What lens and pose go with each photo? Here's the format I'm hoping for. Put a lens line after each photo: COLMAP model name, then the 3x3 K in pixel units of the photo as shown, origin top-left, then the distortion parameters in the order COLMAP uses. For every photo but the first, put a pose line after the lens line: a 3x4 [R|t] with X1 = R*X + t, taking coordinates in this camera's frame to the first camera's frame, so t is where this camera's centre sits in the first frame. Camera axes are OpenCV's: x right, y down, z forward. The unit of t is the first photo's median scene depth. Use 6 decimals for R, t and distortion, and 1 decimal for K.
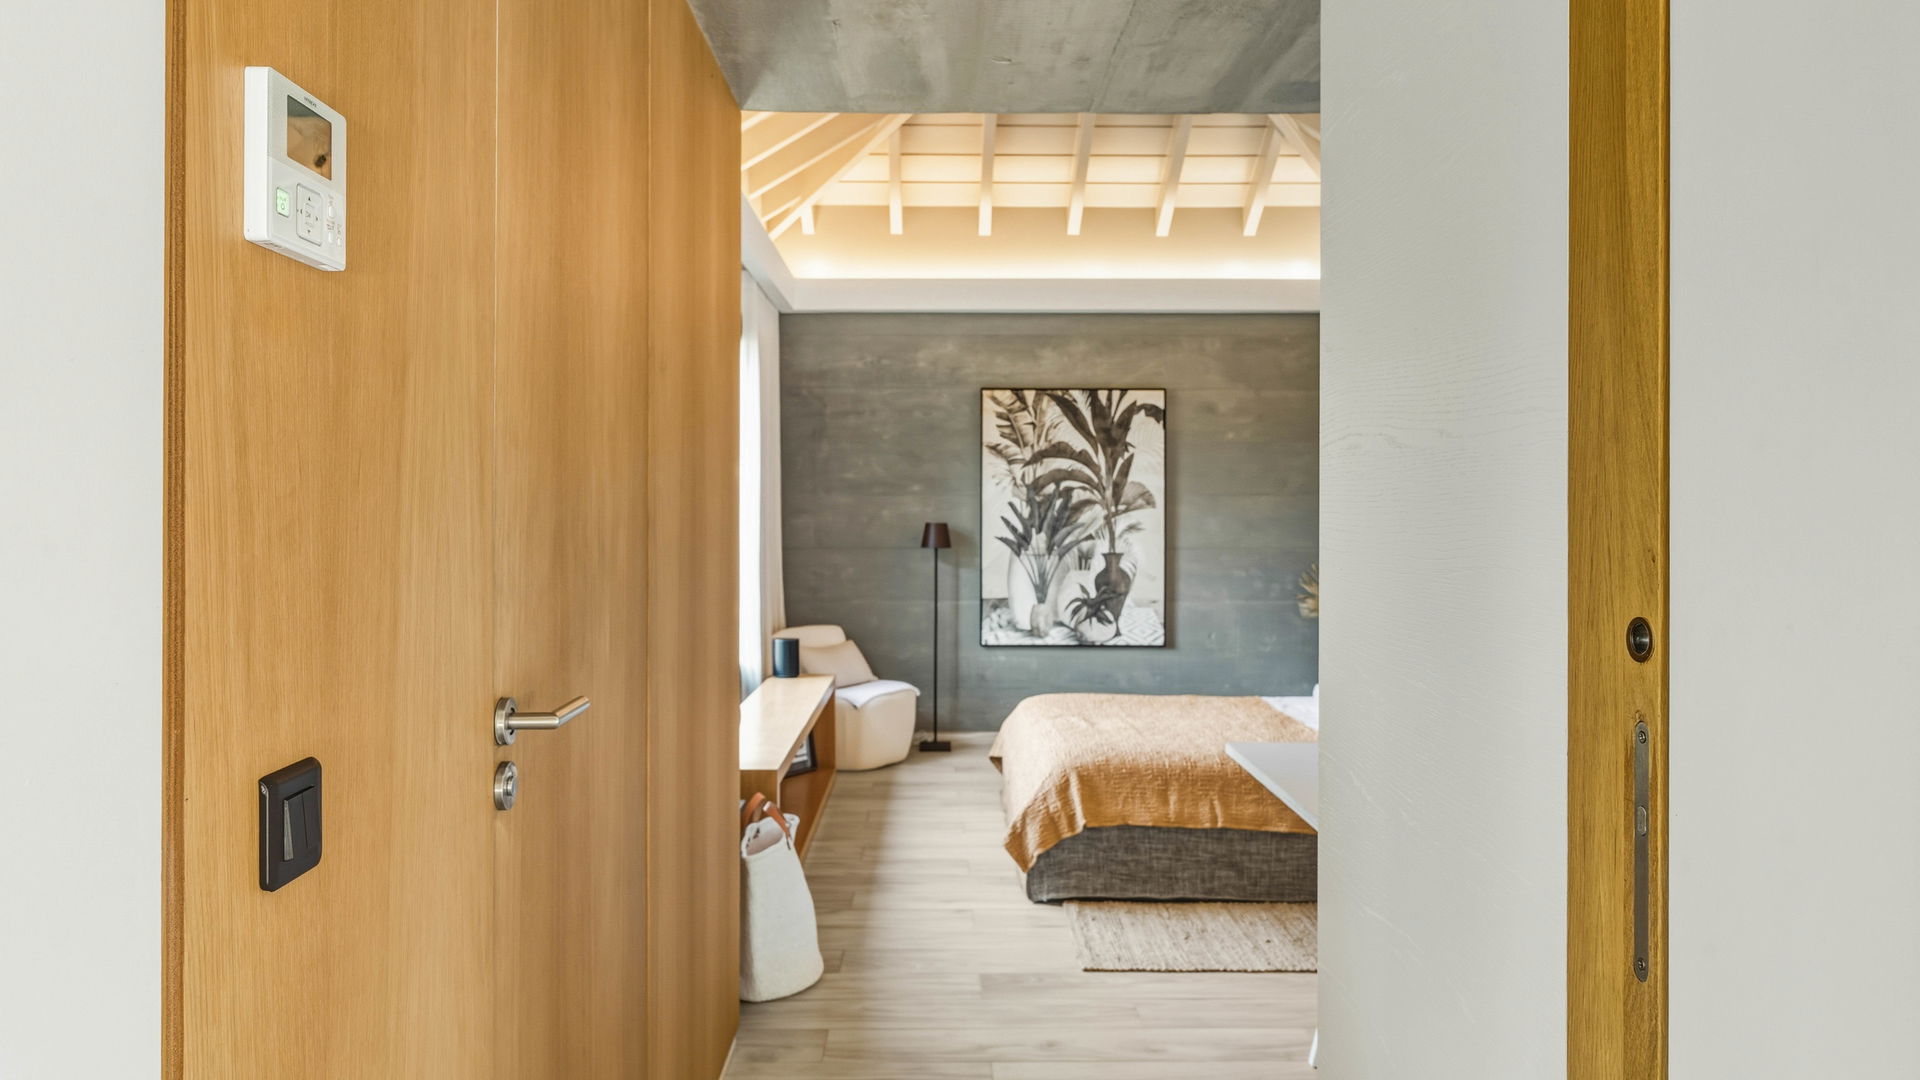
lens RADIAL K [[1296.6, 0, 951.3], [0, 1296.6, 502.7], [0, 0, 1]] dist [0.031013, -0.000027]
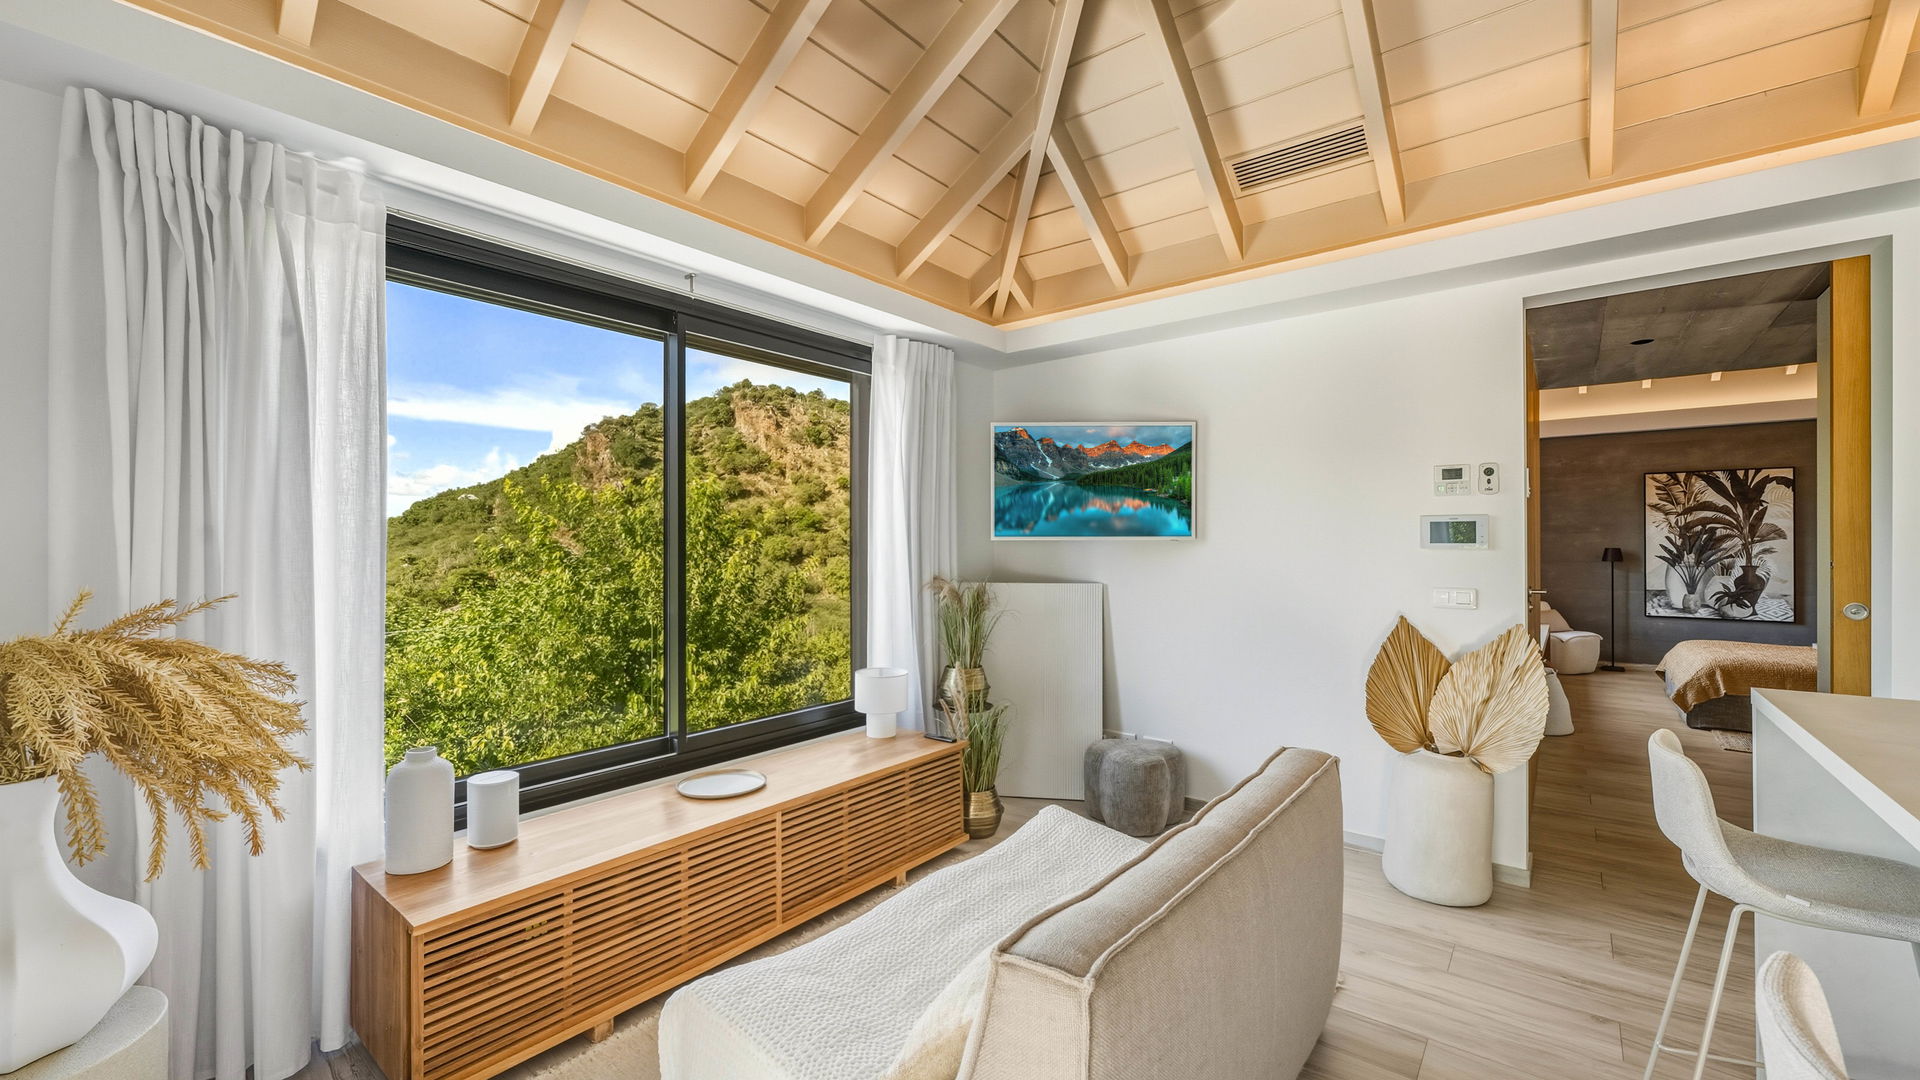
lens RADIAL K [[759.7, 0, 960.0], [0, 759.7, 540.0], [0, 0, 1]] dist [0.000041, -0.000091]
pose [[0.771690, -0.006508, -0.635966, -0.040186], [0.007579, 0.999971, -0.001037, -0.001755], [0.635954, -0.004020, 0.771716, -0.421140]]
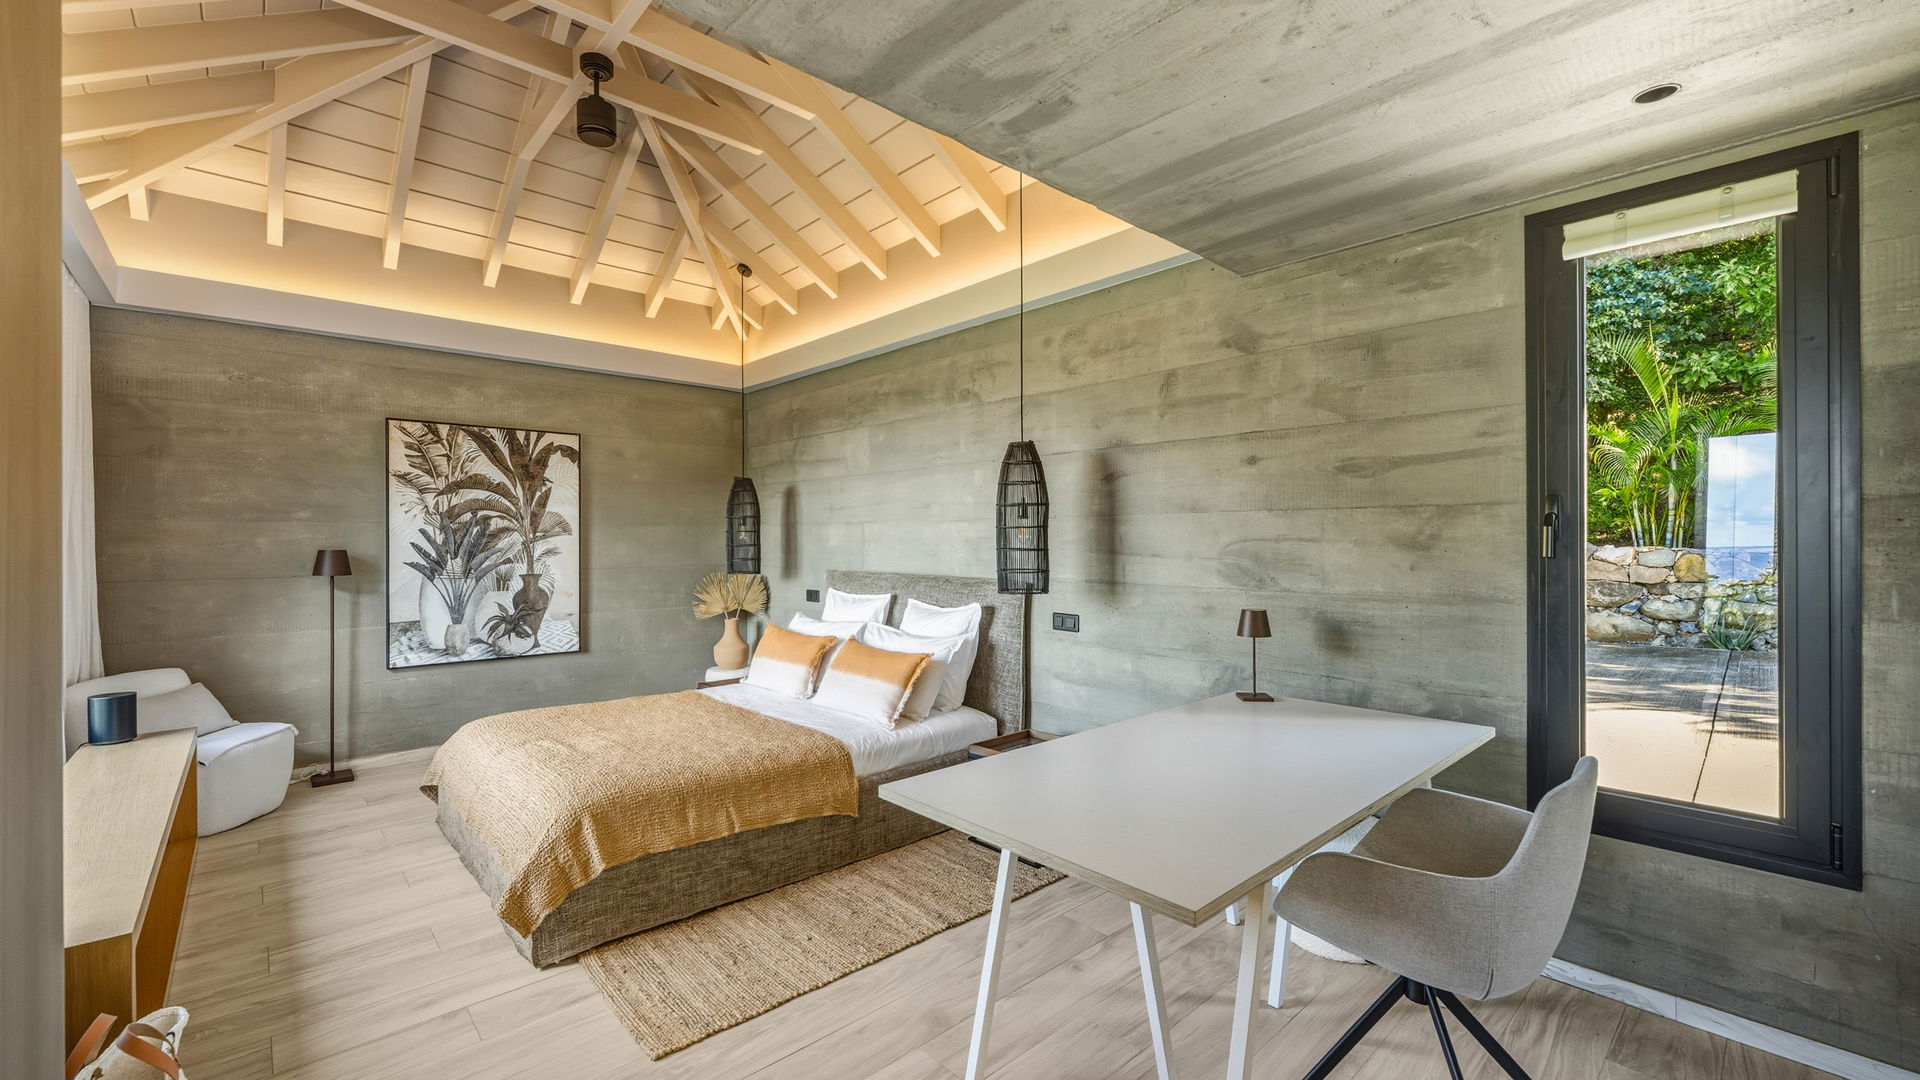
lens RADIAL K [[771.7, 0, 960.0], [0, 771.7, 540.0], [0, 0, 1]] dist [0.000849, 0.000162]
pose [[0.746337, -0.004834, 0.665551, -0.045234], [0.000020, 0.999974, 0.007240, 0.003674], [-0.665569, -0.005390, 0.746317, 0.244842]]
